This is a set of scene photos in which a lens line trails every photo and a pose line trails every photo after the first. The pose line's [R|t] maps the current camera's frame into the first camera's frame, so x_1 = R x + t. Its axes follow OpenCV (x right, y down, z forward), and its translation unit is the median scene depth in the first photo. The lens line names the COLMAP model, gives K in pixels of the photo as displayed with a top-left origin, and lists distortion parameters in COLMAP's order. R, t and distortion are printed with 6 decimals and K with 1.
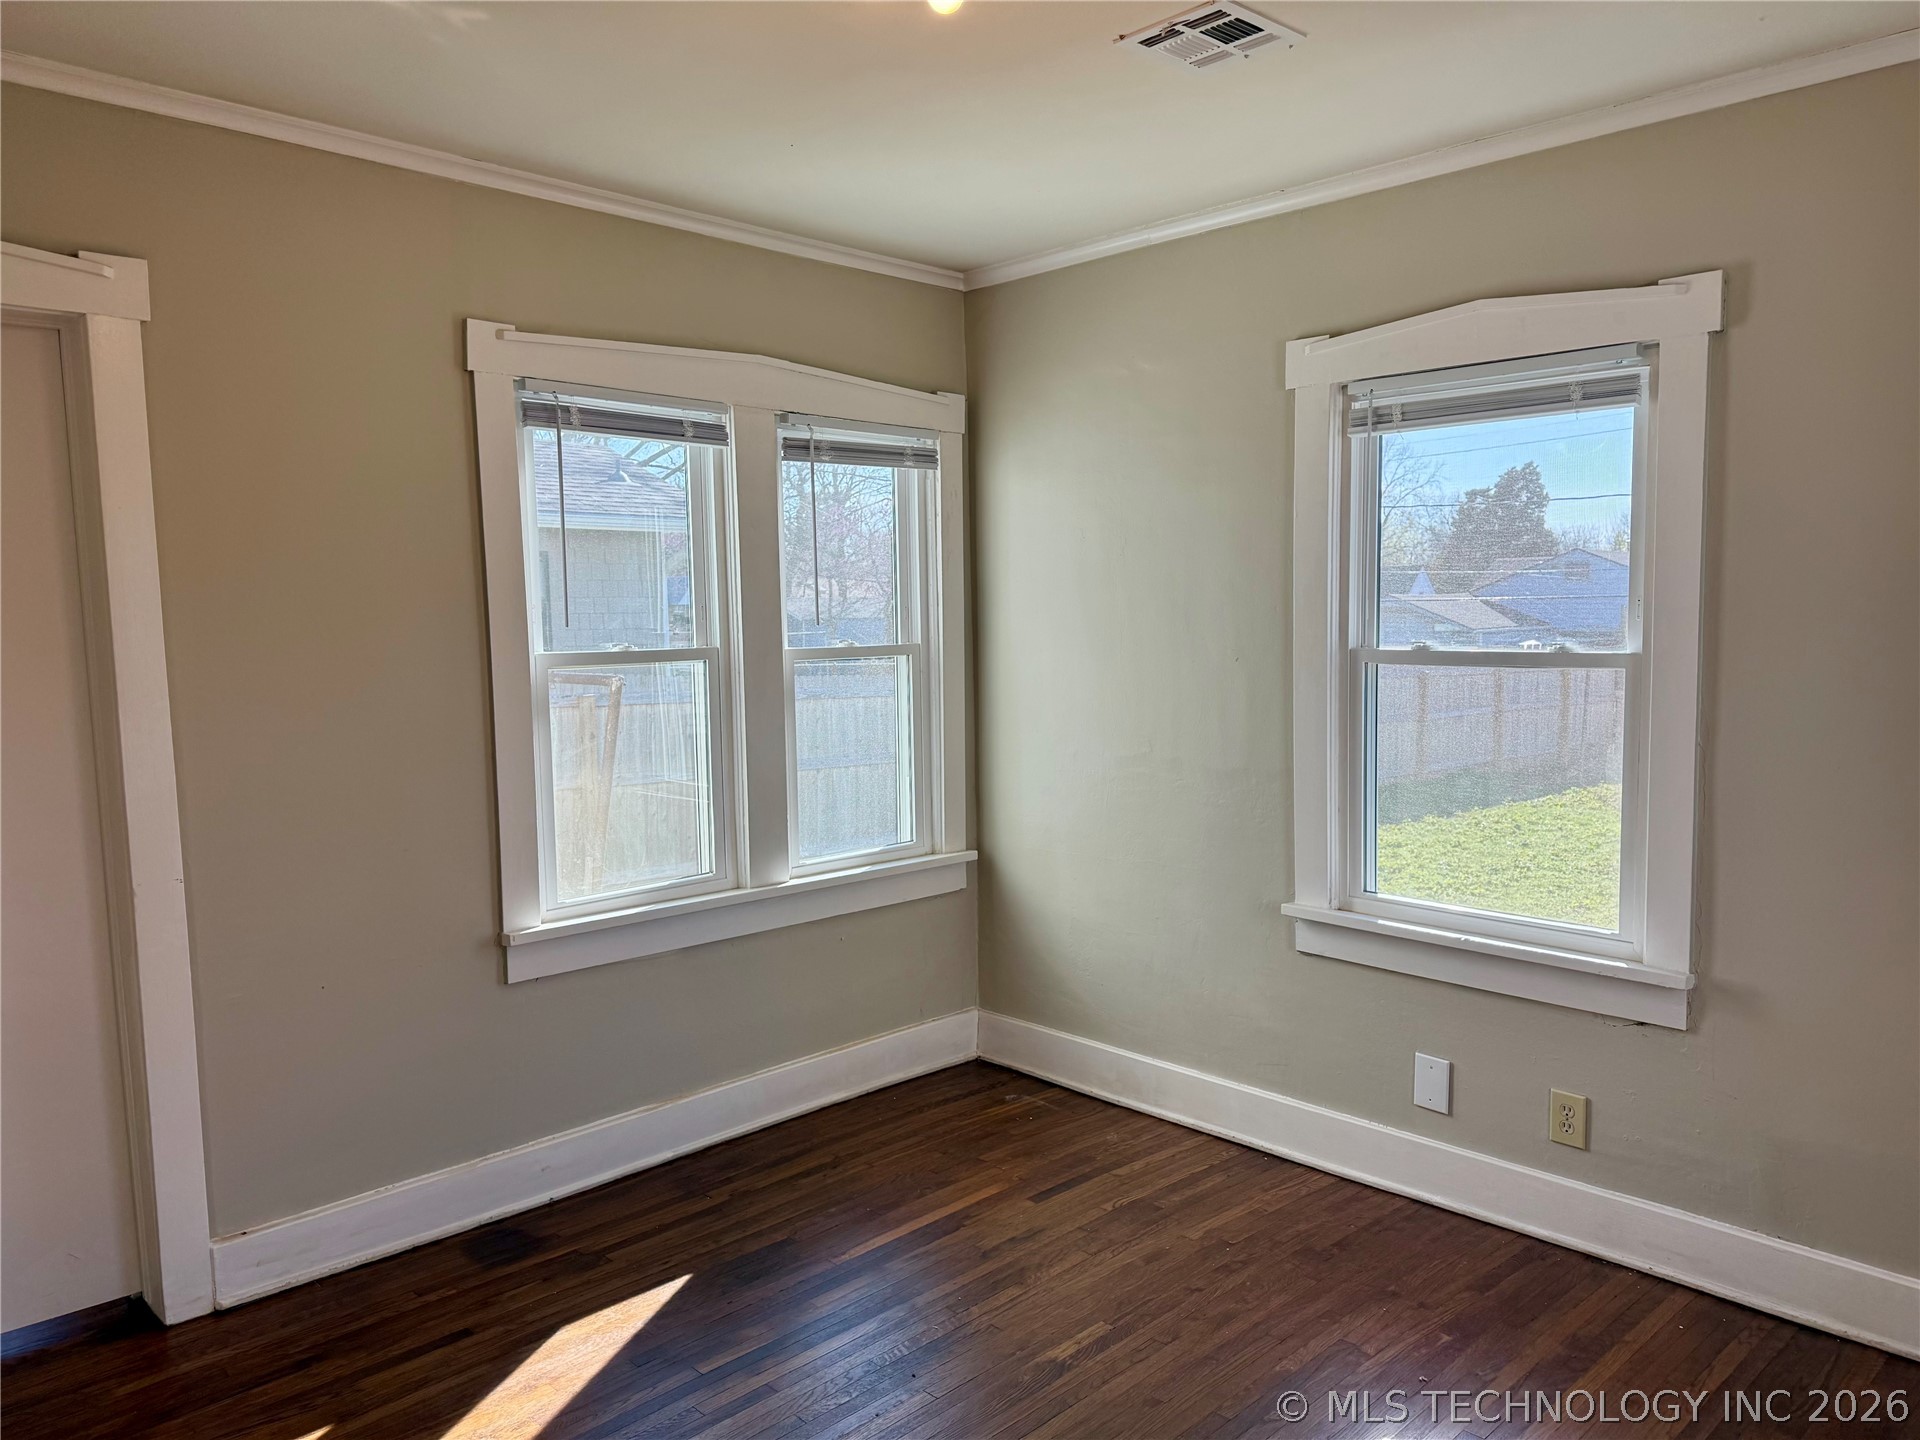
lens RADIAL K [[1346.3, 0, 948.5], [0, 1346.3, 704.2], [0, 0, 1]] dist [0.061387, -0.080811]
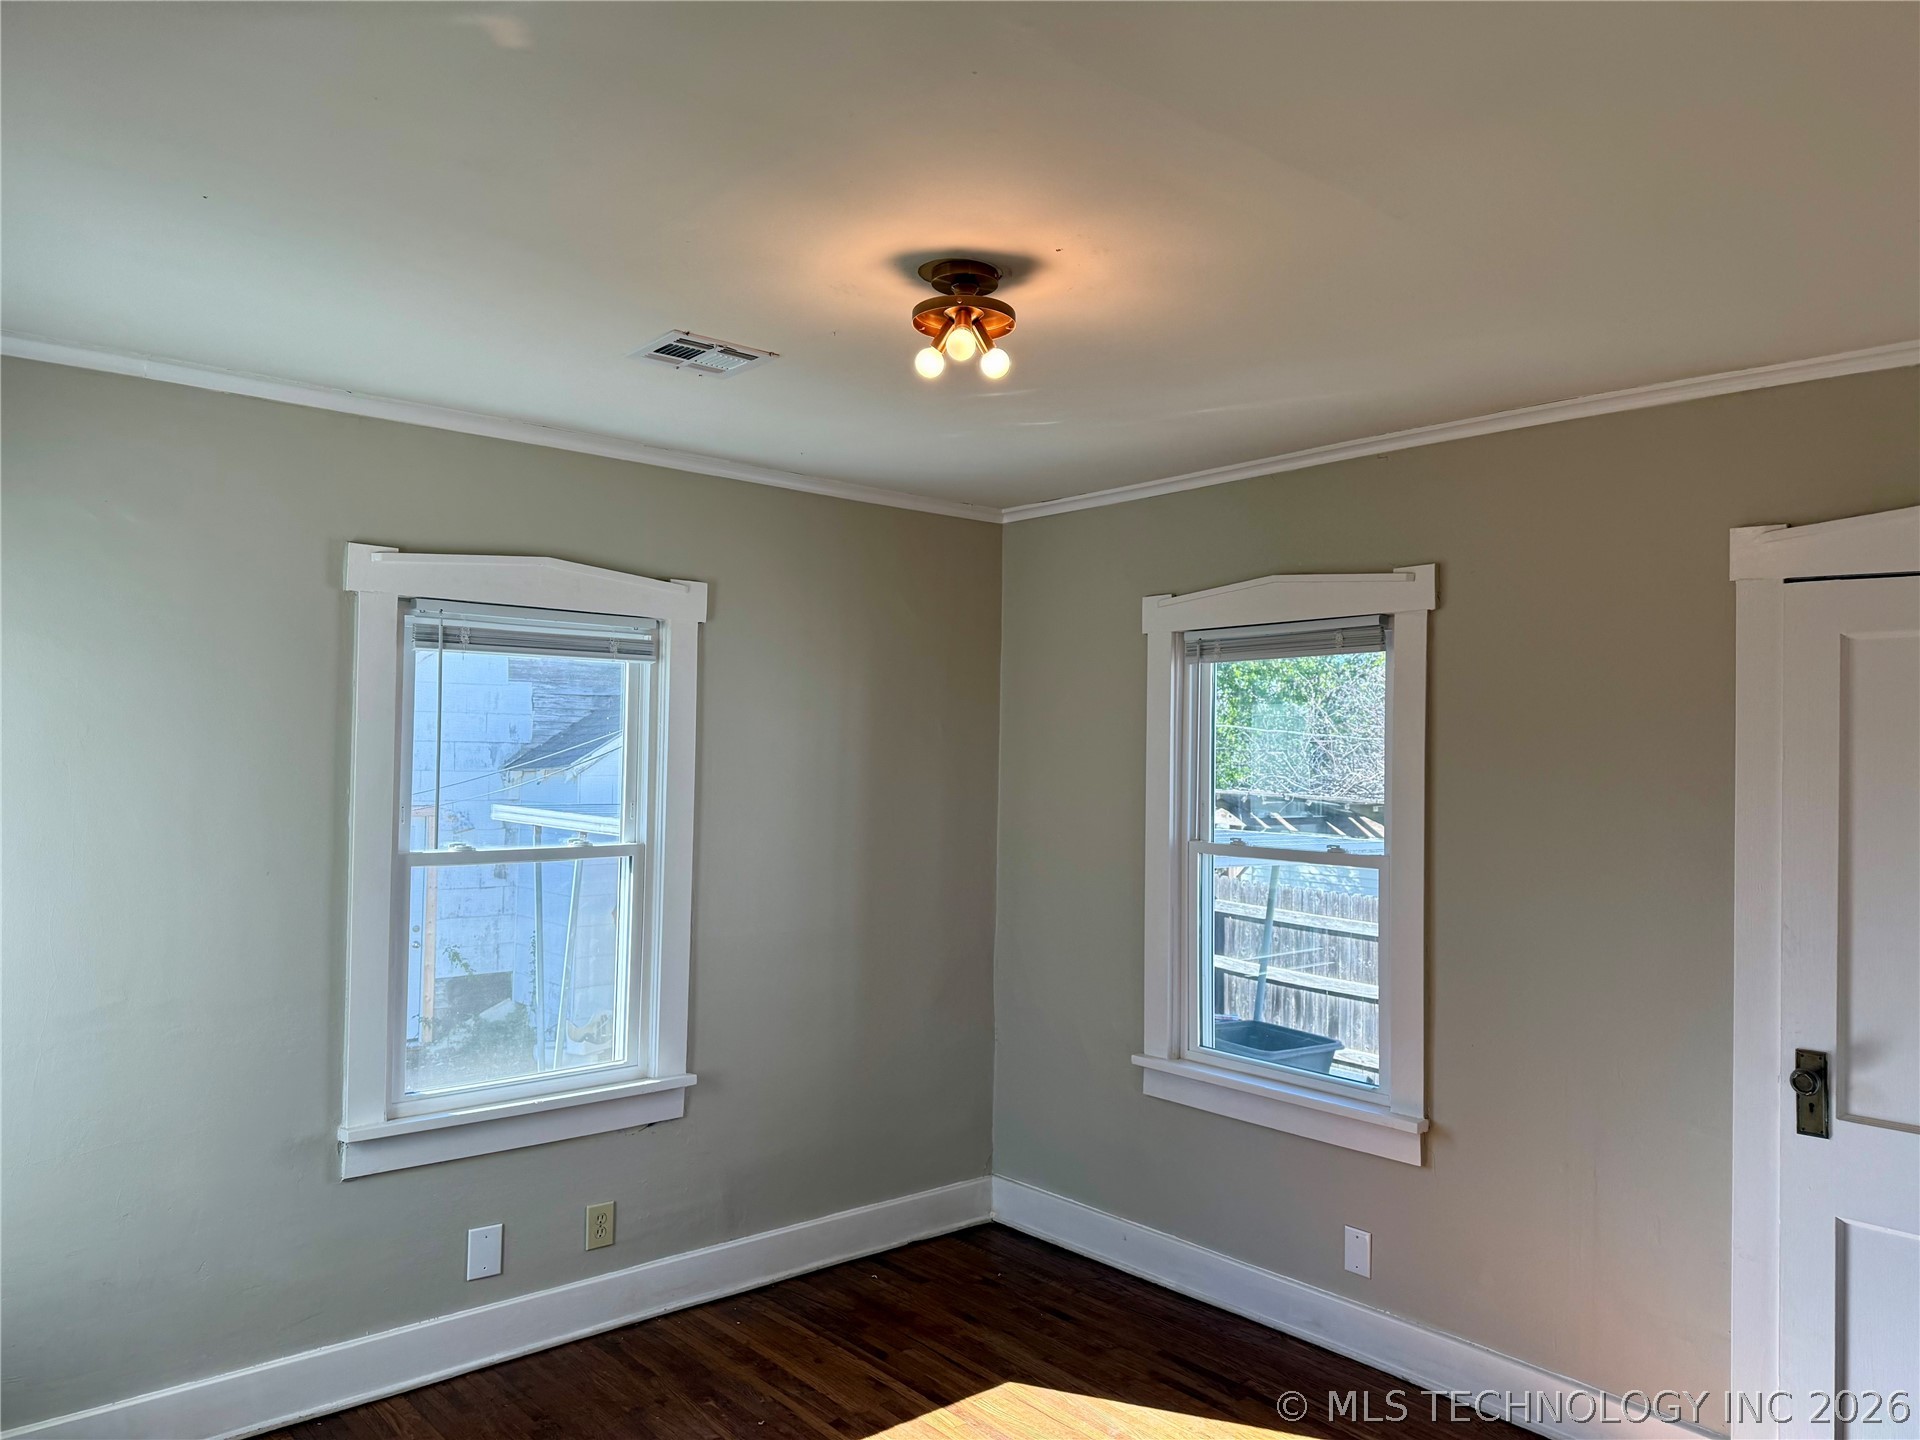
lens RADIAL K [[1346.3, 0, 955.7], [0, 1346.3, 733.2], [0, 0, 1]] dist [0.061387, -0.080811]
pose [[0.068836, 0.032885, 0.997086, -0.751447], [0.066605, 0.997075, -0.037483, -0.071231], [-0.995402, 0.068991, 0.066444, 0.556064]]
